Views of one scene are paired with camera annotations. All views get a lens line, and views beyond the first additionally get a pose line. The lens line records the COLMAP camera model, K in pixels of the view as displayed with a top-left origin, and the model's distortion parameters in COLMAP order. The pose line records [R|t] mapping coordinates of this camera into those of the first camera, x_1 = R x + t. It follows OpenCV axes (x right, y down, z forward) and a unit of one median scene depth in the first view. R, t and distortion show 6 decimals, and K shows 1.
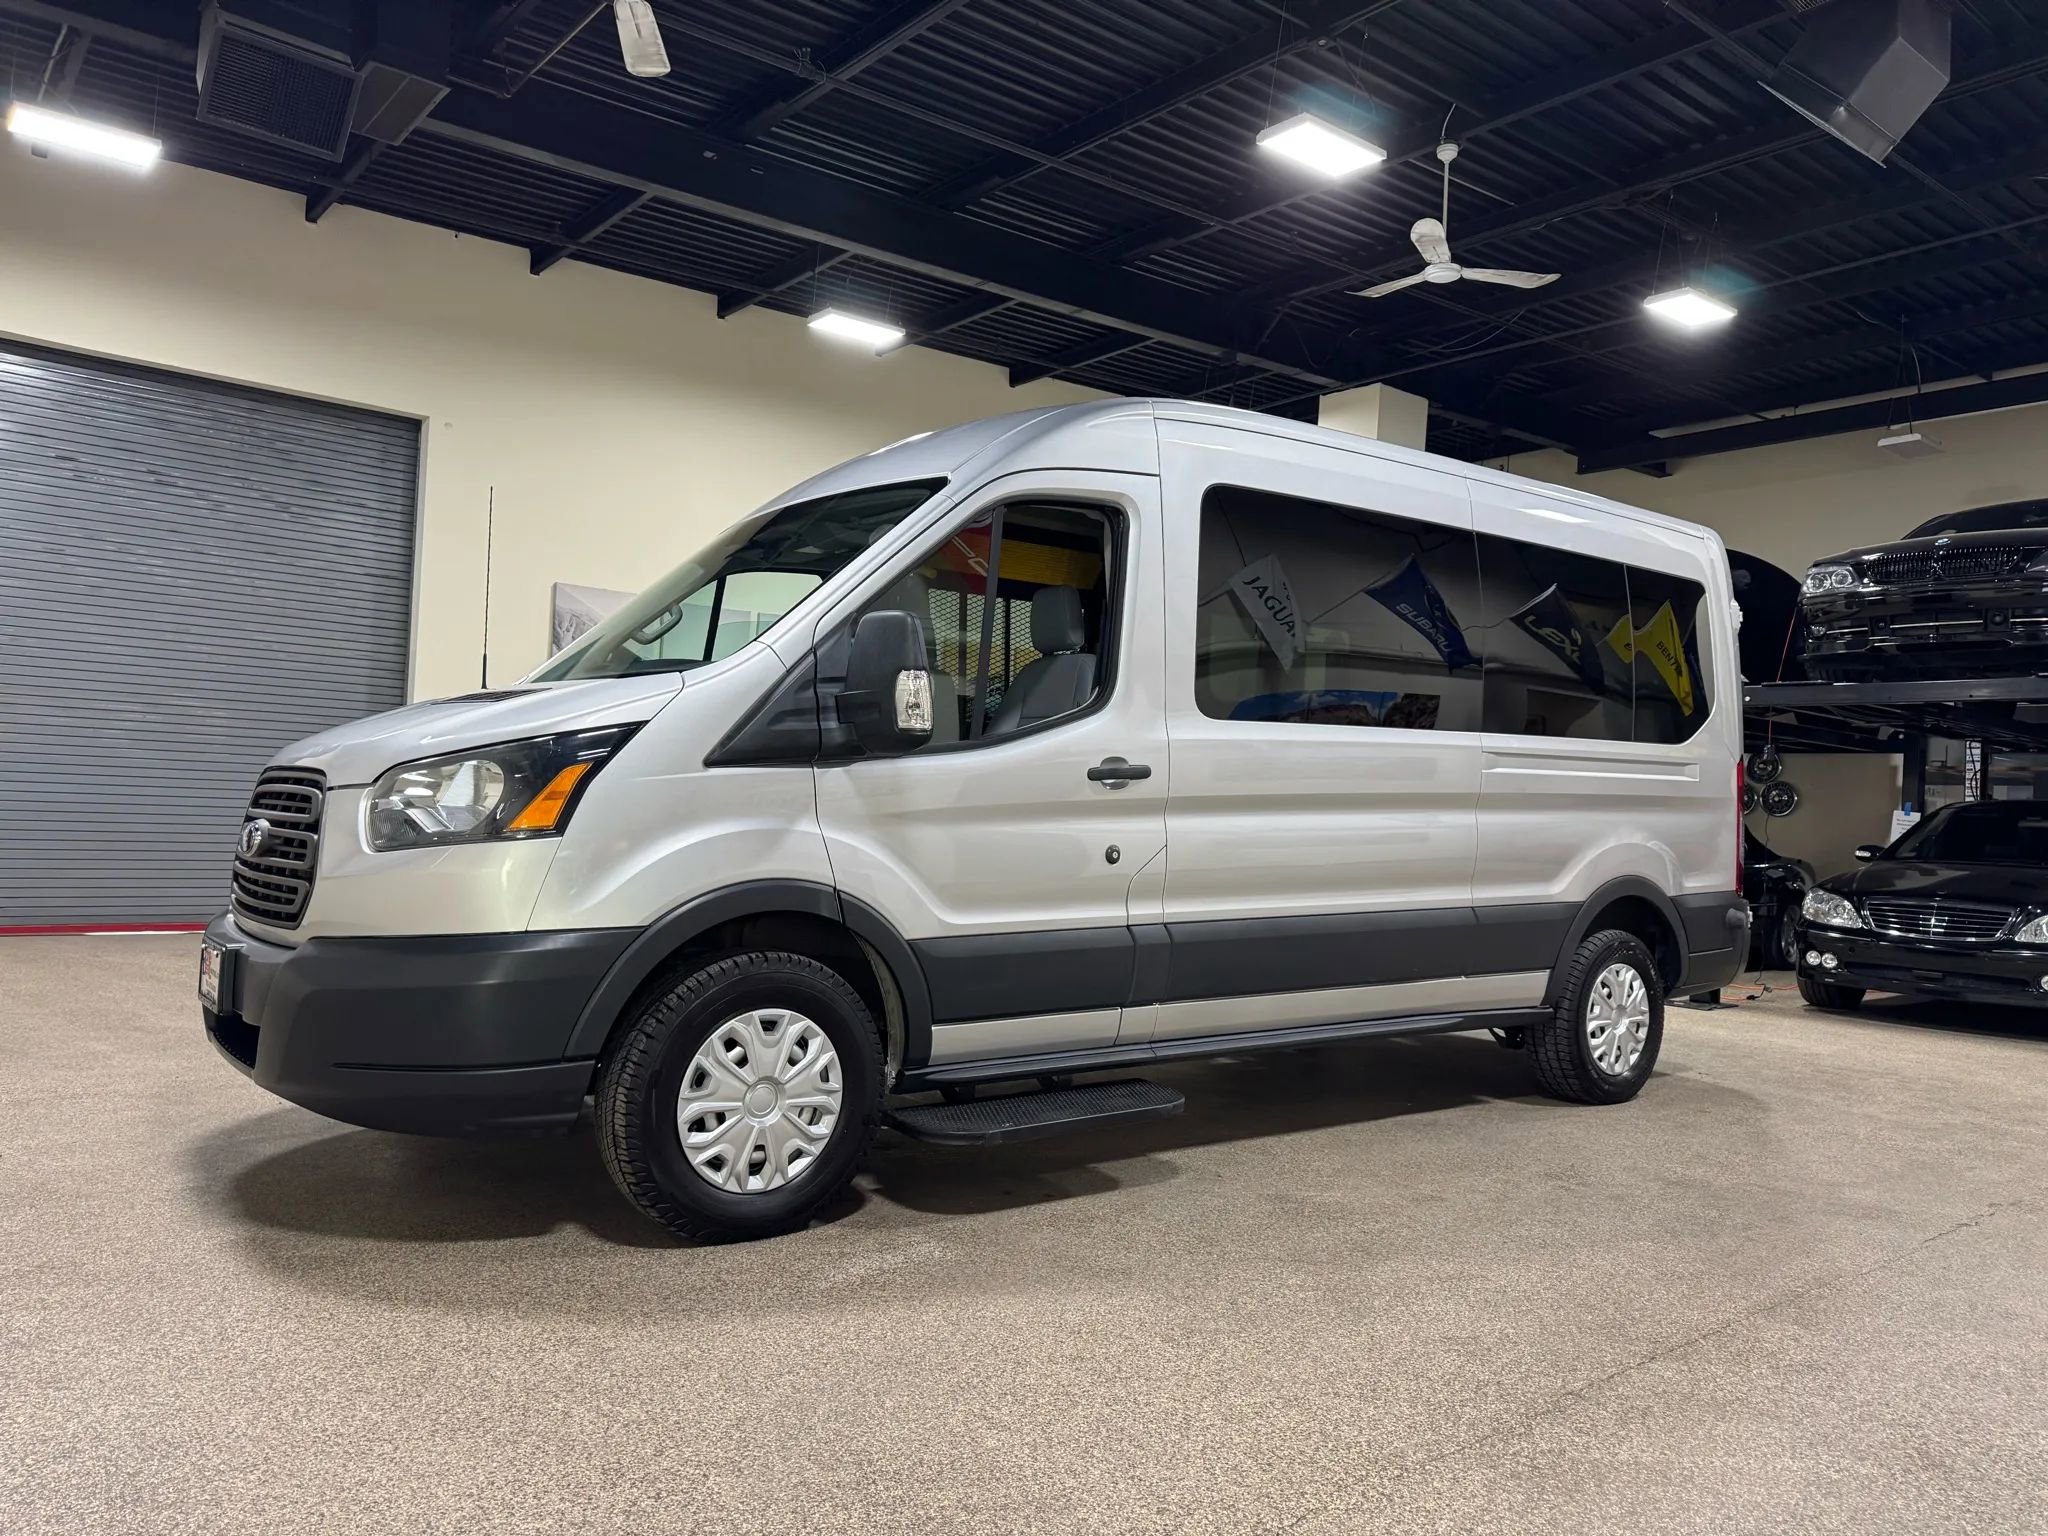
lens RADIAL K [[1452.8, 0, 1027.6], [0, 1452.8, 773.6], [0, 0, 1]] dist [0.016105, -0.021061]
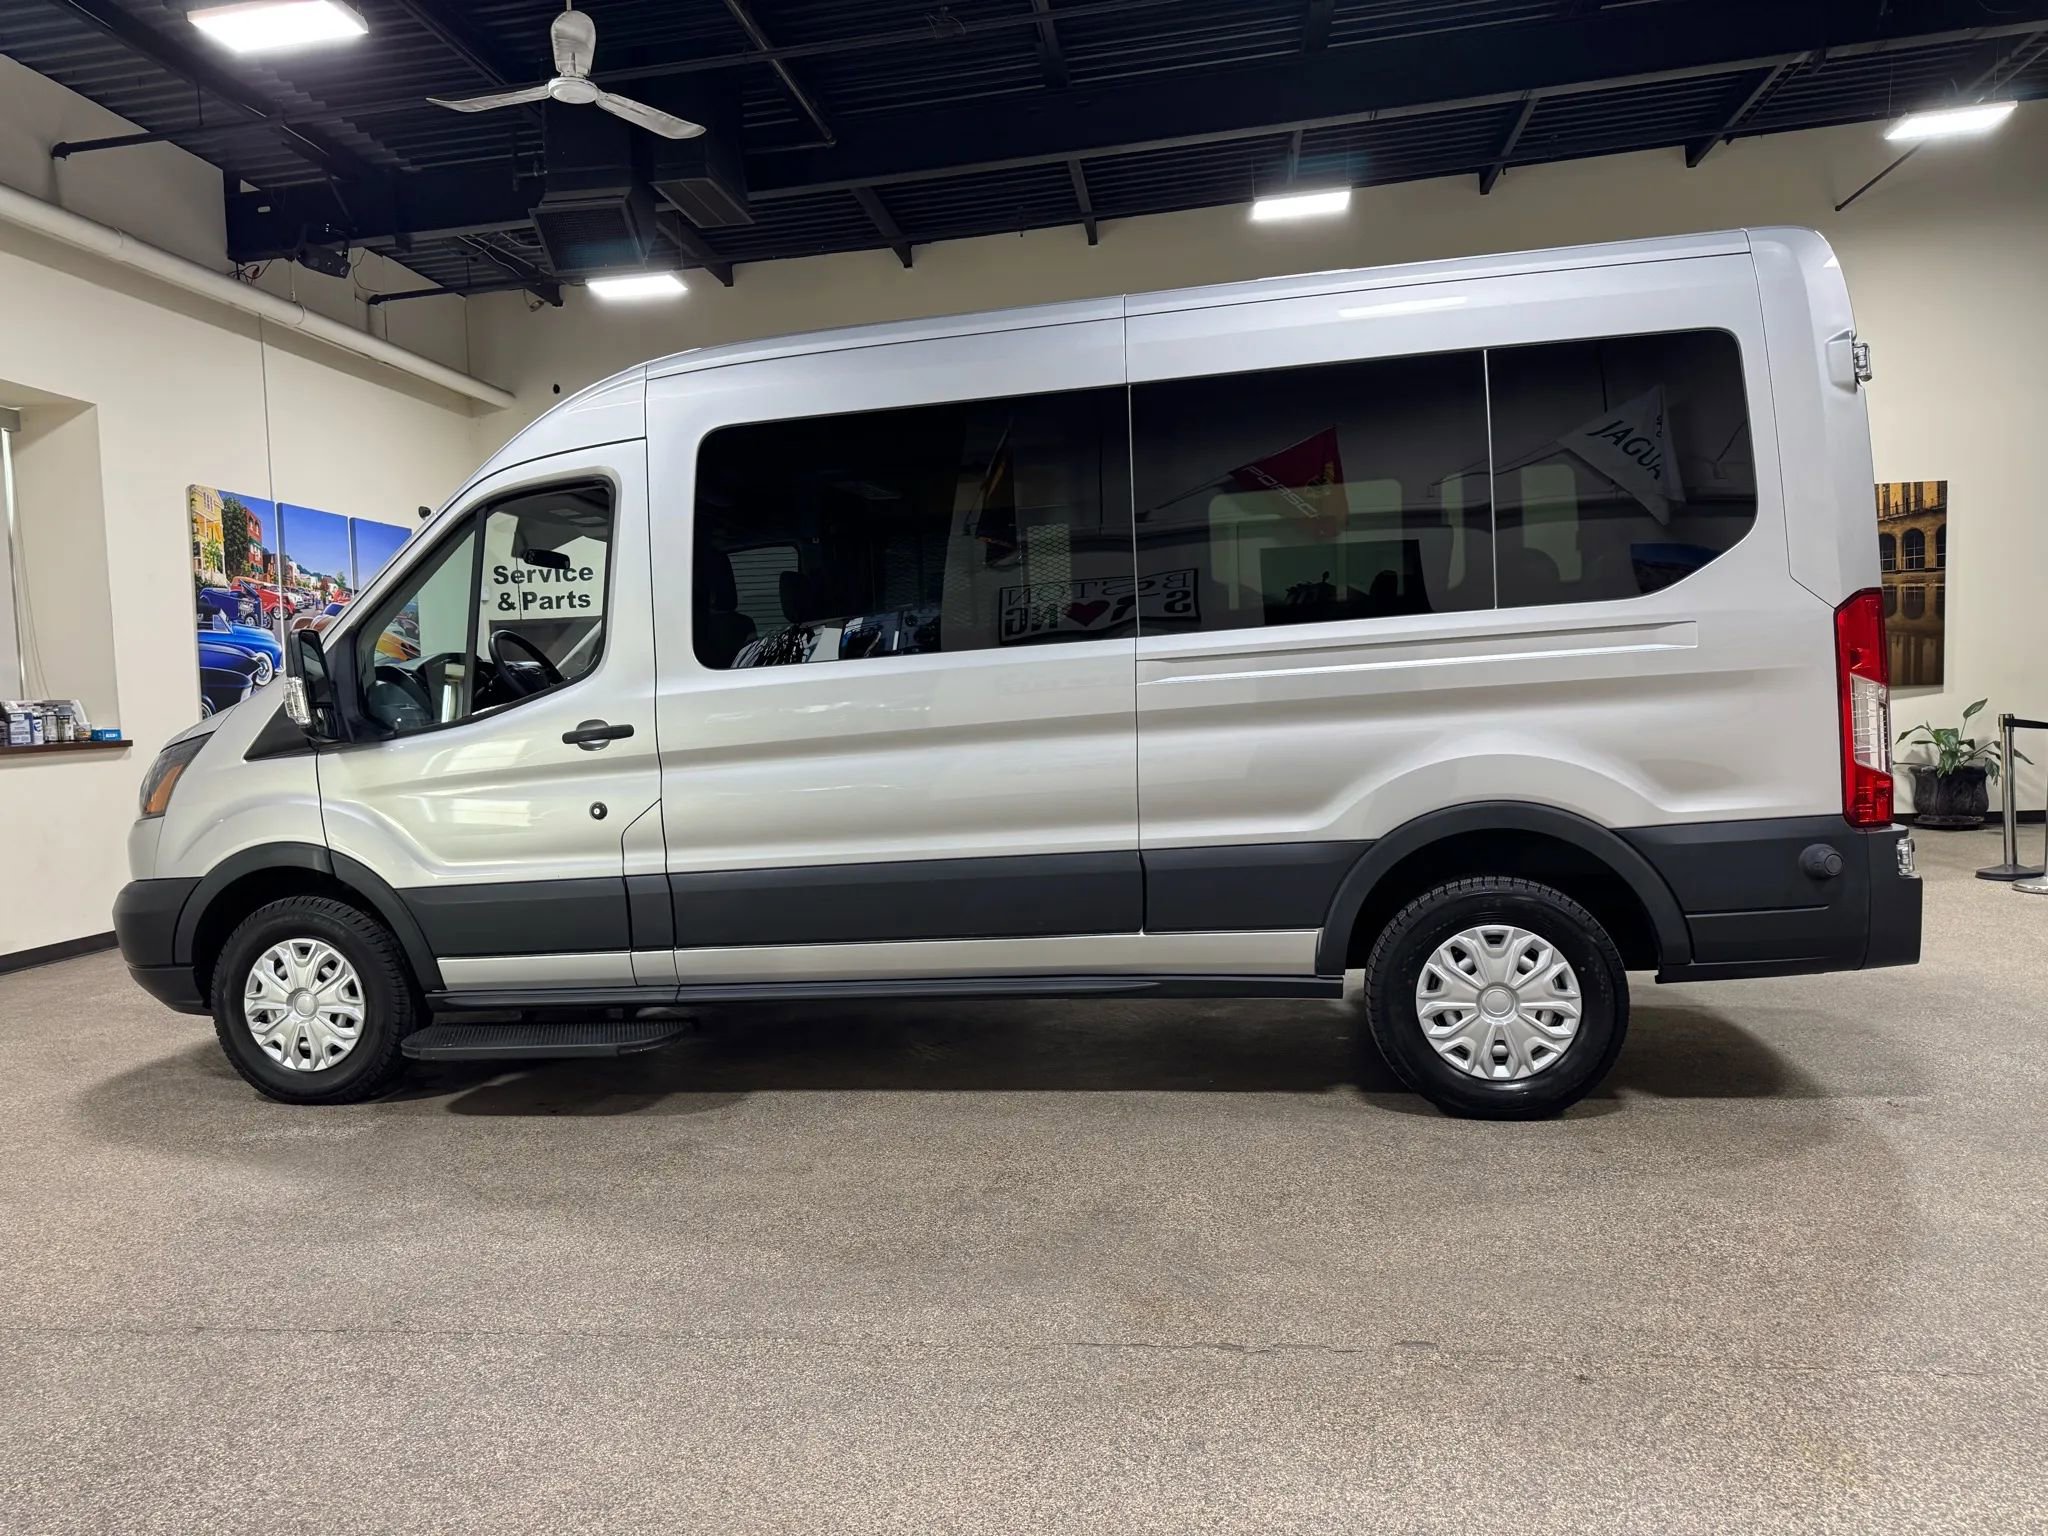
lens RADIAL K [[1452.8, 0, 1013.9], [0, 1452.8, 788.0], [0, 0, 1]] dist [0.016105, -0.021061]
pose [[0.672867, -0.024884, -0.739345, 1.070165], [0.086429, 0.995234, 0.045161, 0.017358], [0.734697, -0.094288, 0.671811, 0.502693]]
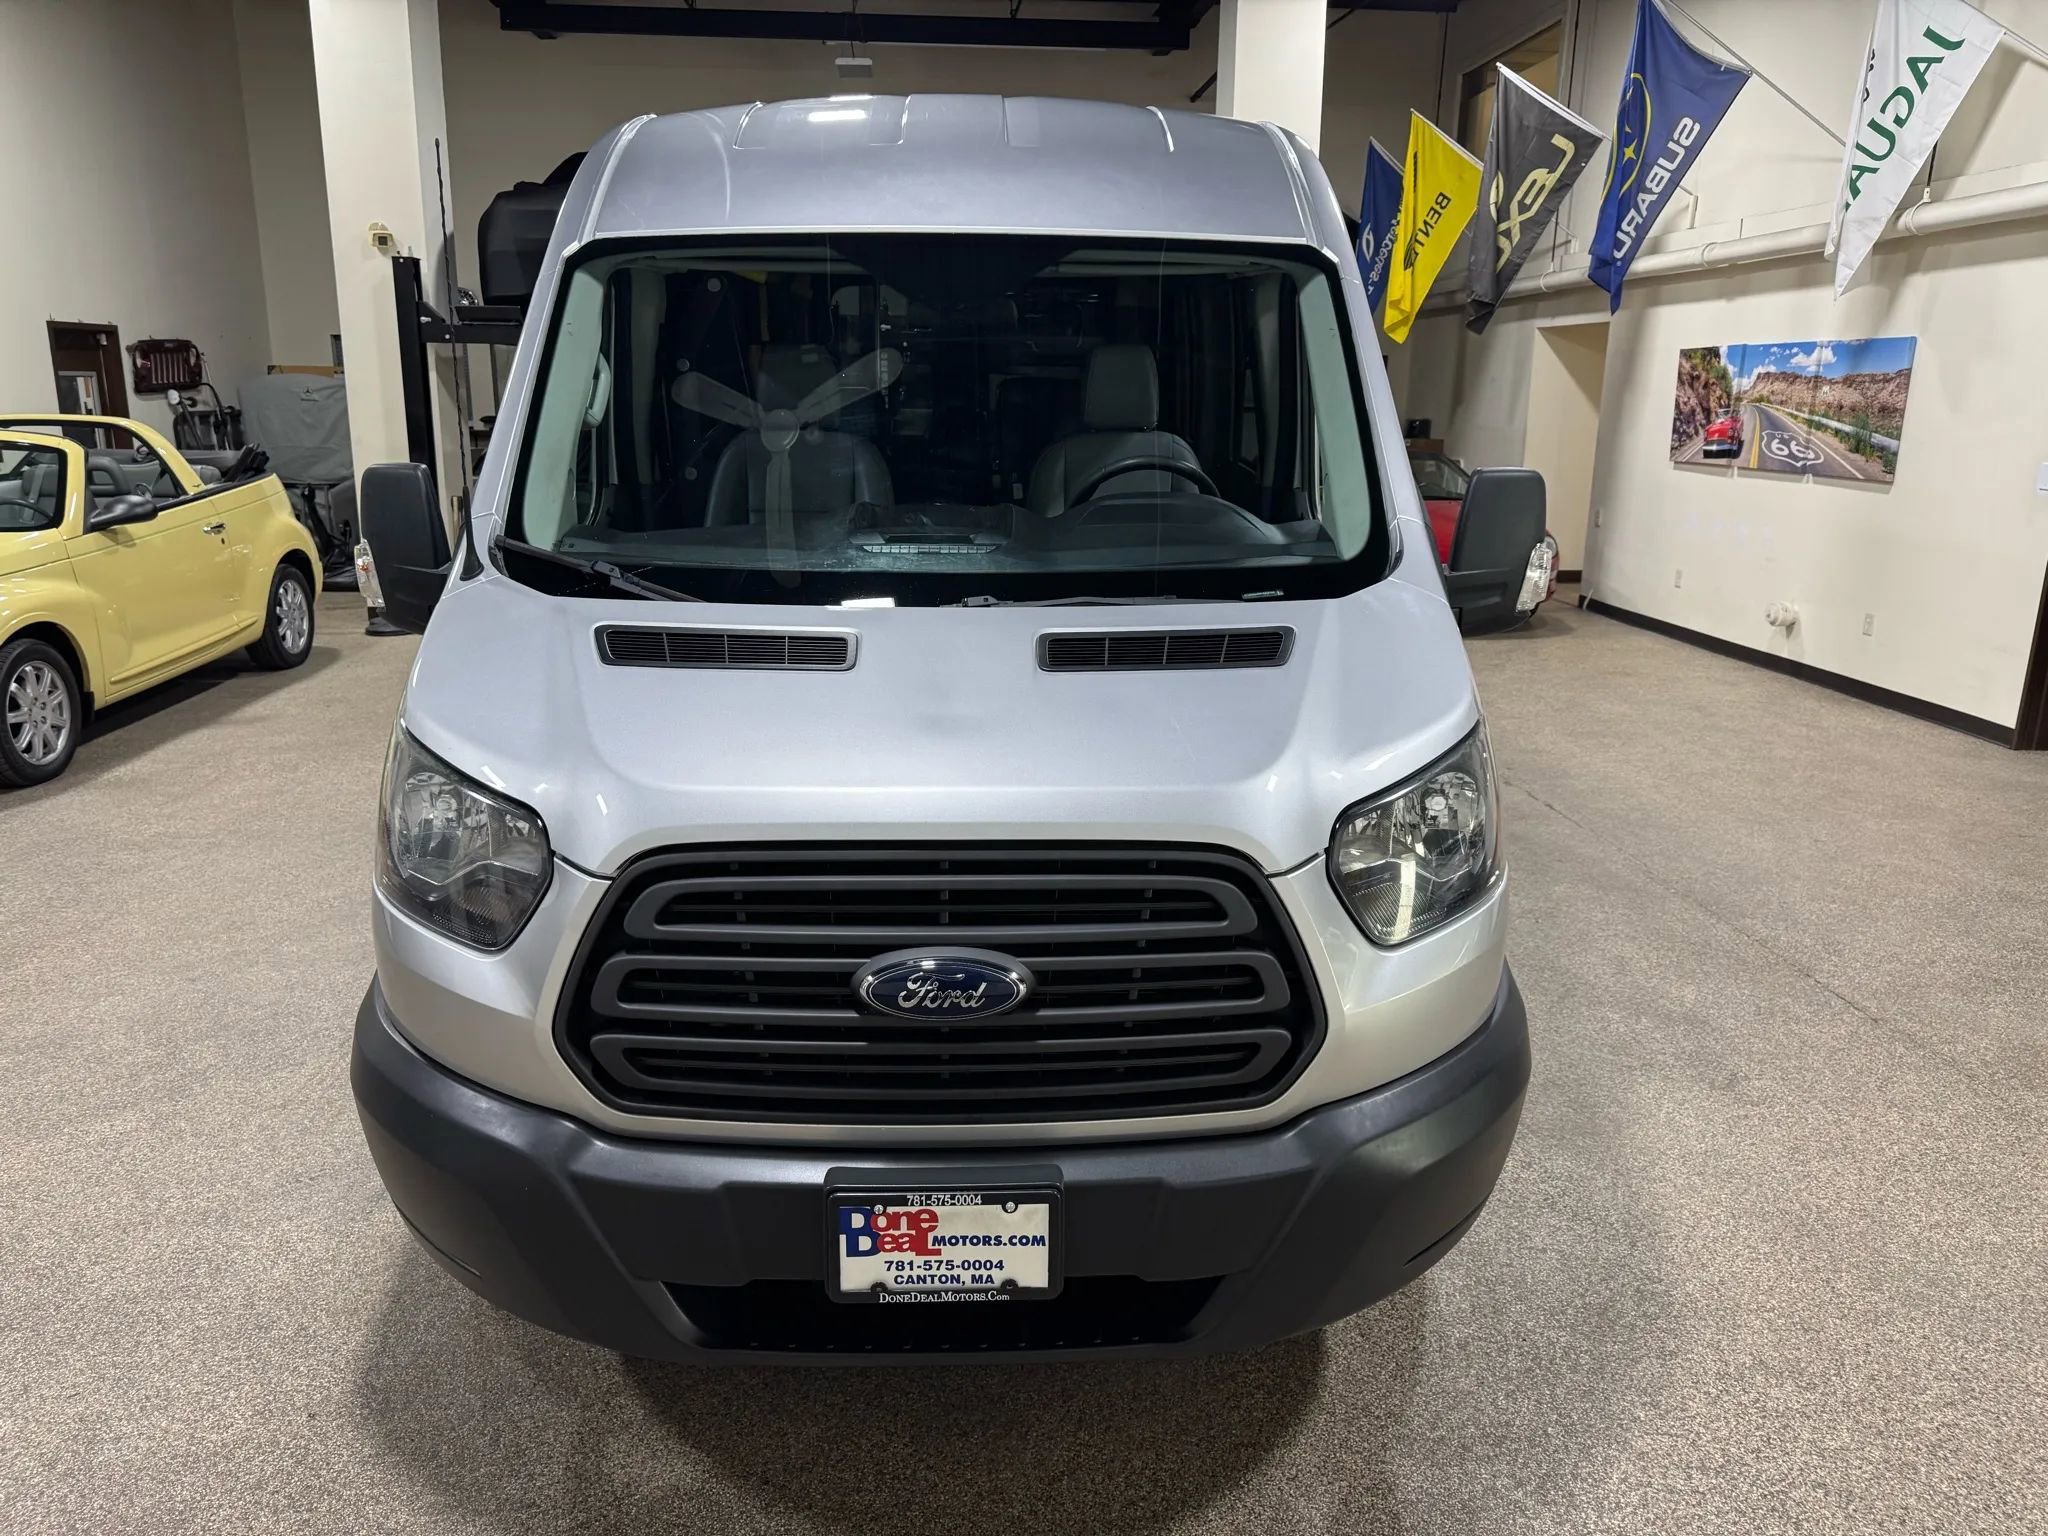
lens RADIAL K [[1452.8, 0, 1016.7], [0, 1452.8, 760.7], [0, 0, 1]] dist [0.016105, -0.021061]
pose [[0.581217, -0.237936, 0.778186, -0.809395], [-0.009190, 0.954318, 0.298653, -0.170625], [-0.813697, -0.180734, 0.552479, 0.628051]]
